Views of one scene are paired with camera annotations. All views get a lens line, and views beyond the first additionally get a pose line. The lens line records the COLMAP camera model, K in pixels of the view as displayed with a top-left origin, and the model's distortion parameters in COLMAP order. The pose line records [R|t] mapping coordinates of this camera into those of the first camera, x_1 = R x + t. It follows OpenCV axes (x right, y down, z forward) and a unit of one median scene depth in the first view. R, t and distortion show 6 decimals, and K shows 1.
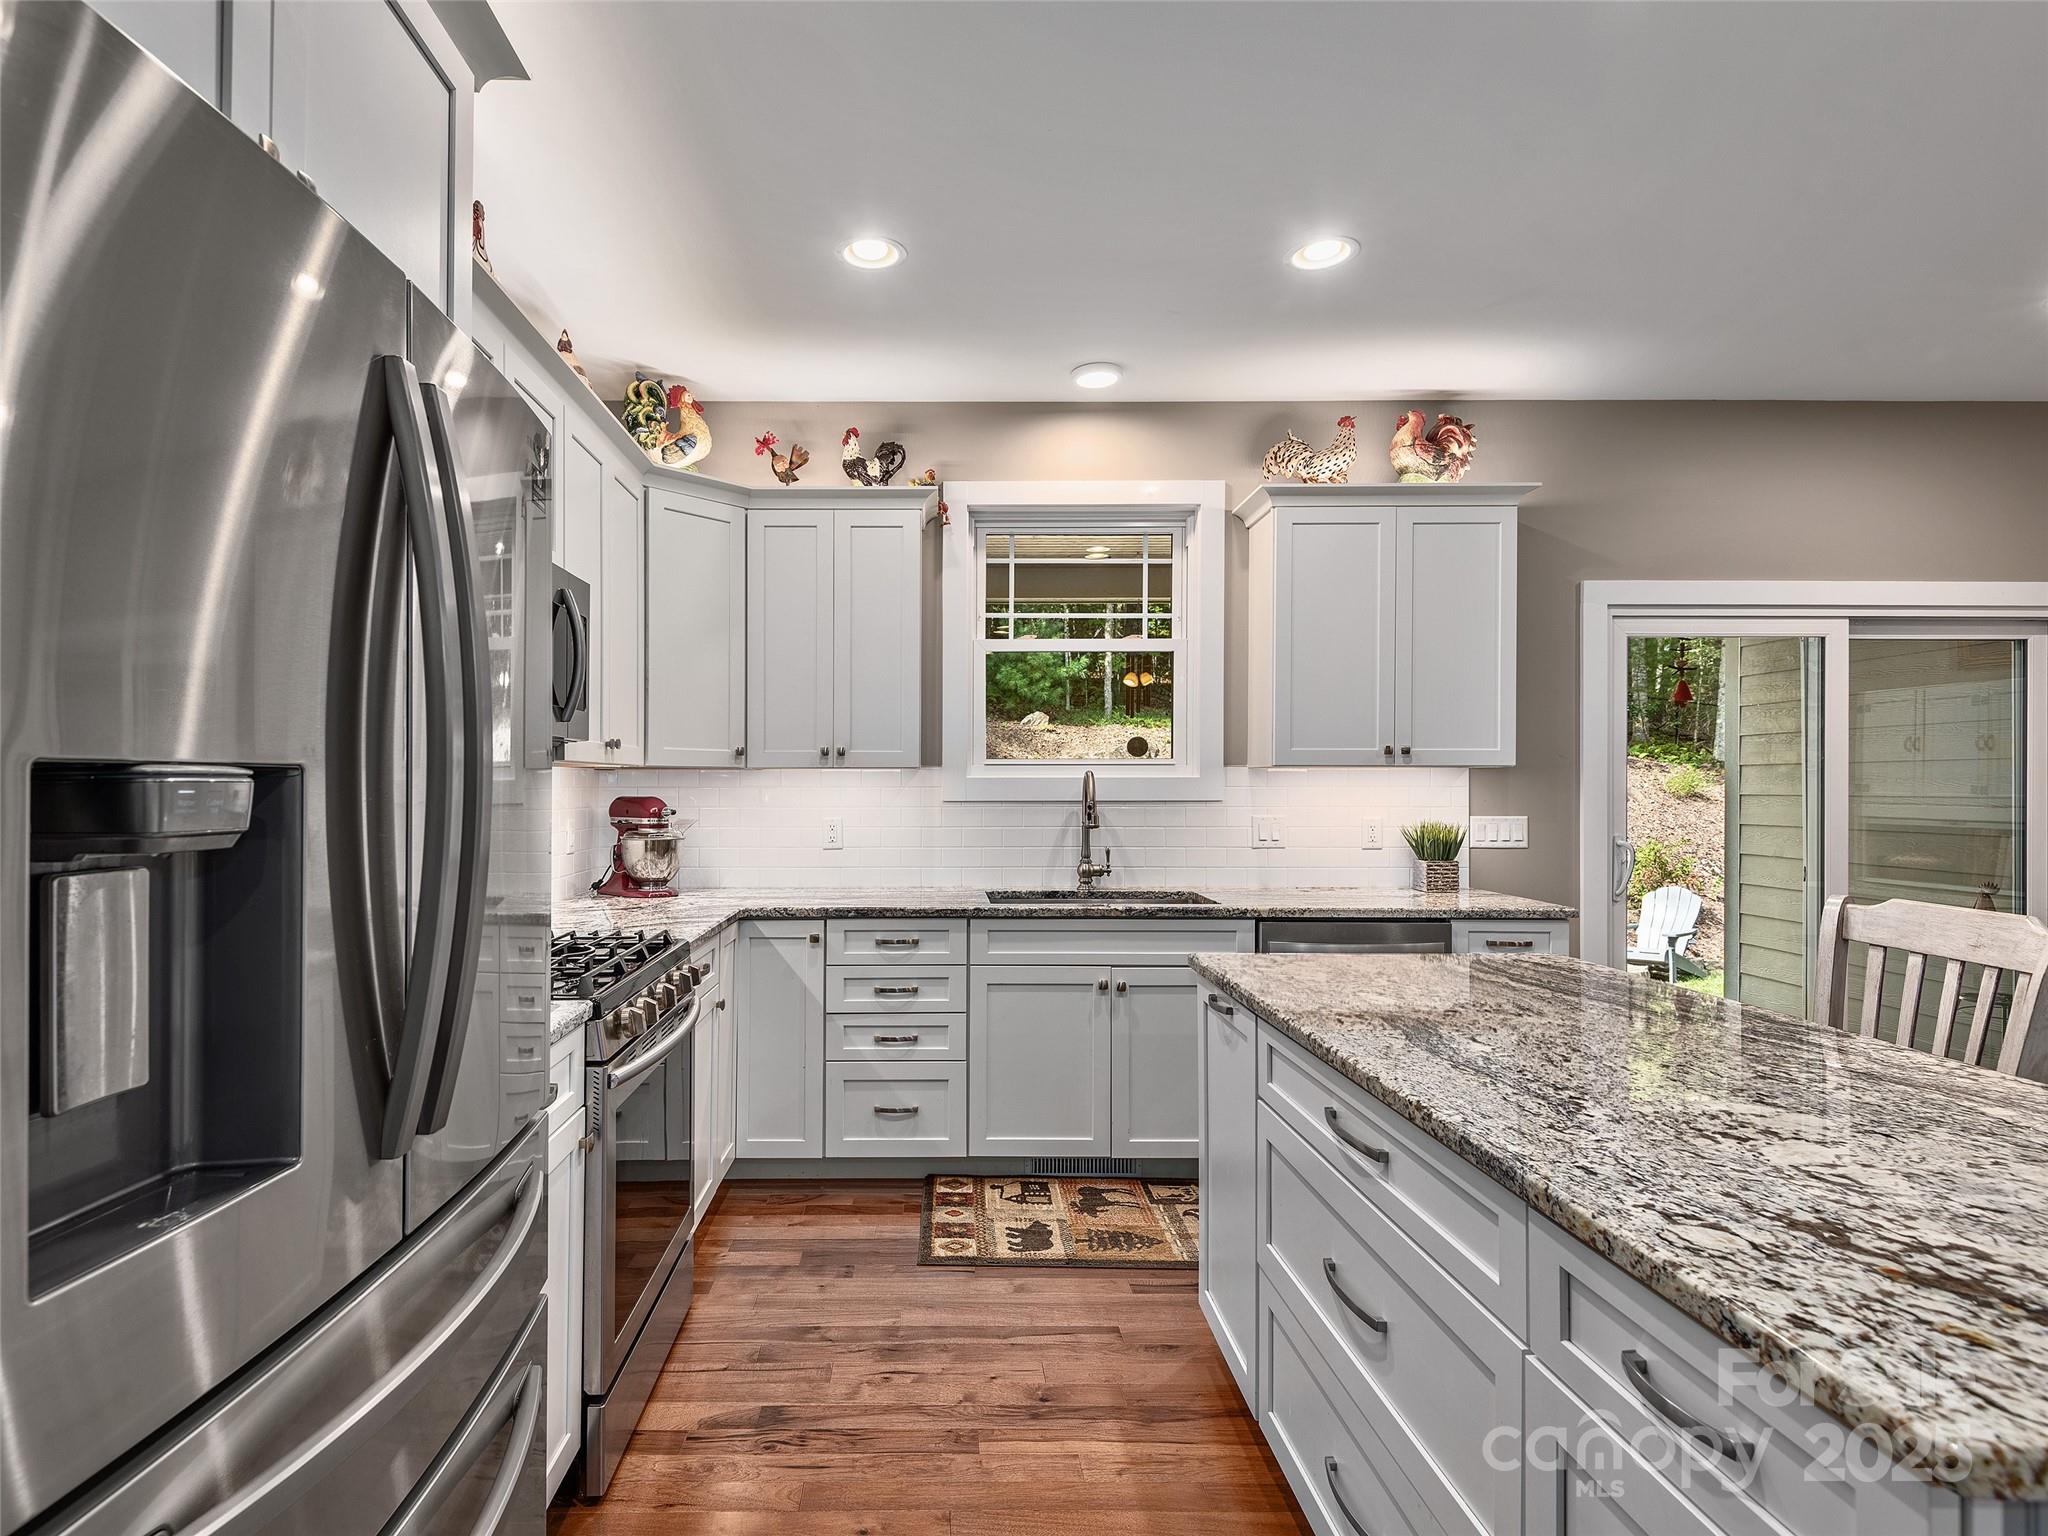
lens RADIAL K [[1084.0, 0, 949.4], [0, 1084.0, 763.5], [0, 0, 1]] dist [0.051508, -0.025873]
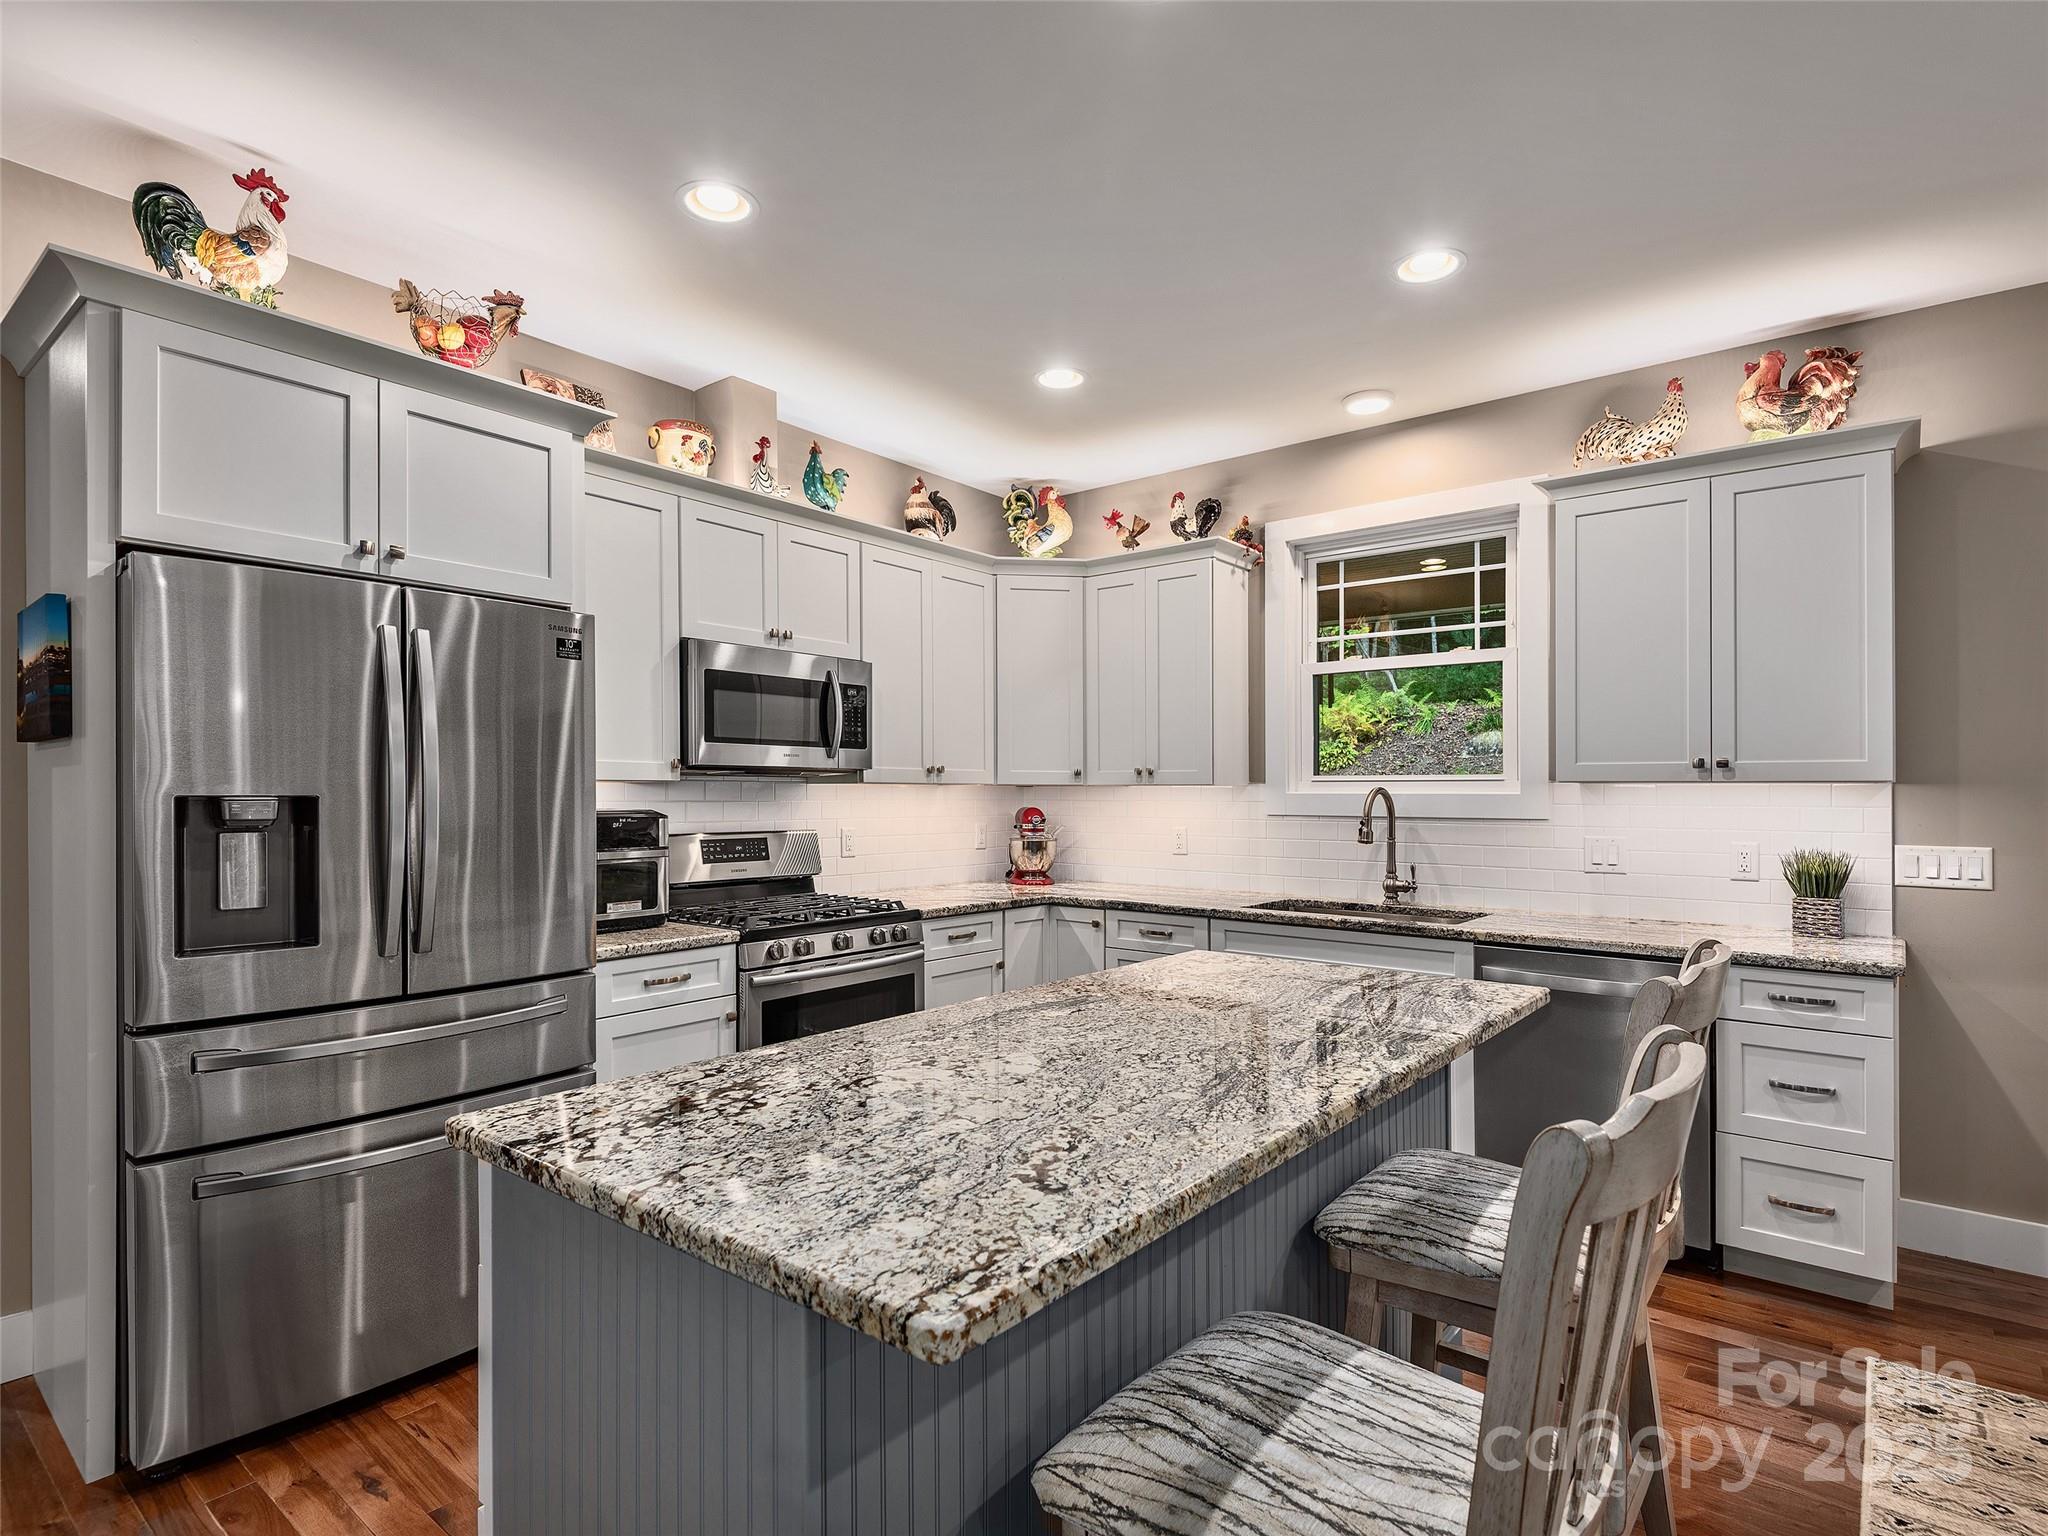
lens RADIAL K [[1049.1, 0, 1017.6], [0, 1049.1, 776.0], [0, 0, 1]] dist [0.035460, -0.023670]
pose [[0.776173, -0.006933, -0.630482, 0.492553], [0.007626, 0.999970, -0.001608, -0.004889], [0.630474, -0.003560, 0.776202, 0.018471]]
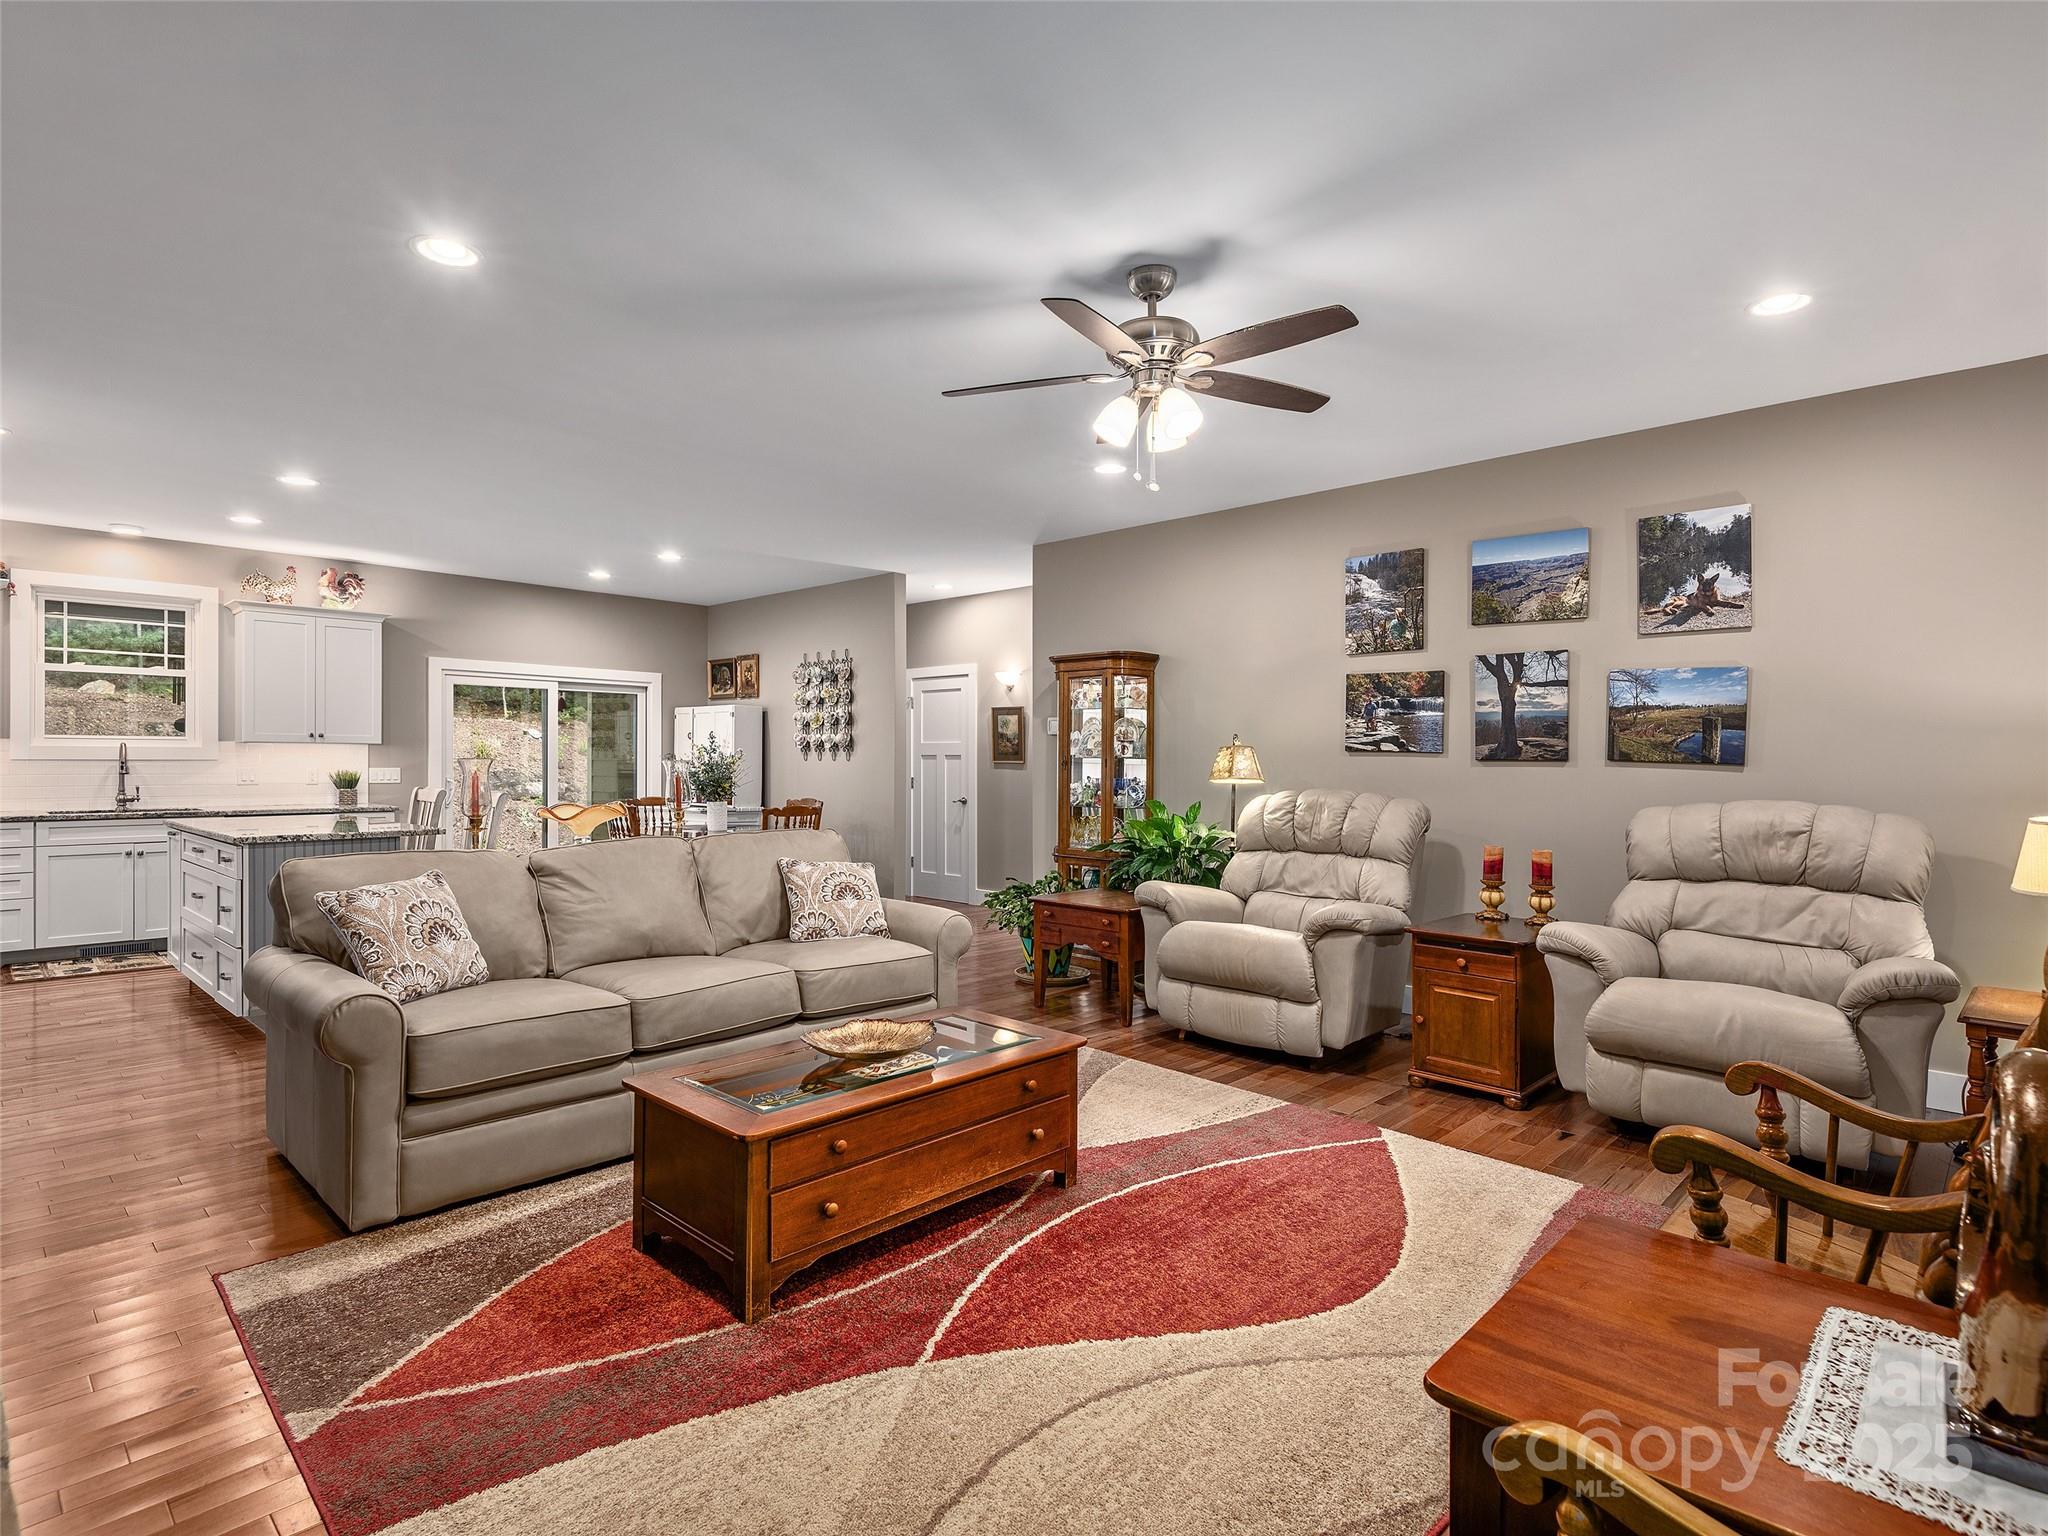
lens RADIAL K [[1049.1, 0, 1017.6], [0, 1049.1, 776.0], [0, 0, 1]] dist [0.035460, -0.023670]
pose [[0.707363, -0.007041, 0.706815, -0.069278], [-0.019449, 0.999378, 0.029420, -0.019394], [-0.706583, -0.034558, 0.706786, -1.316504]]
